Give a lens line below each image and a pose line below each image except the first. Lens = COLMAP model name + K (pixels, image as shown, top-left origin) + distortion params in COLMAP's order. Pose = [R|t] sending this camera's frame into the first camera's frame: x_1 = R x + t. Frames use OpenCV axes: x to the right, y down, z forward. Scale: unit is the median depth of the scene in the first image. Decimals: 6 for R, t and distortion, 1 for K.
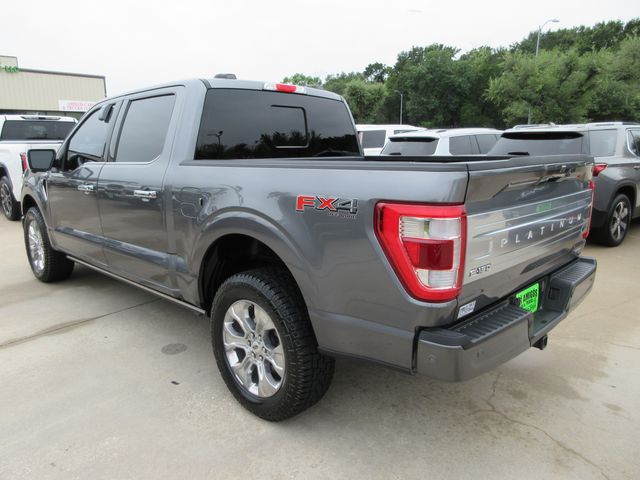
lens RADIAL K [[482.4, 0, 320.0], [0, 482.4, 240.0], [0, 0, 1]] dist [-0.036711, 0.036453]
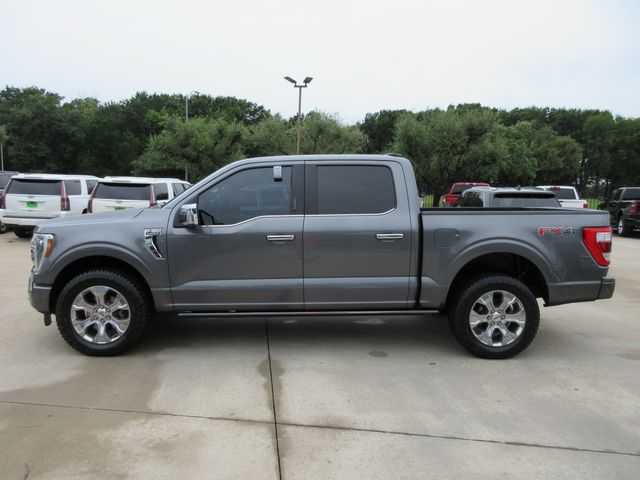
lens RADIAL K [[482.4, 0, 320.0], [0, 482.4, 240.0], [0, 0, 1]] dist [-0.036711, 0.036453]
pose [[0.691690, -0.054831, 0.720110, -0.150660], [0.128594, 0.990530, -0.048097, -0.004444], [-0.710653, 0.125870, 0.692191, 0.018156]]
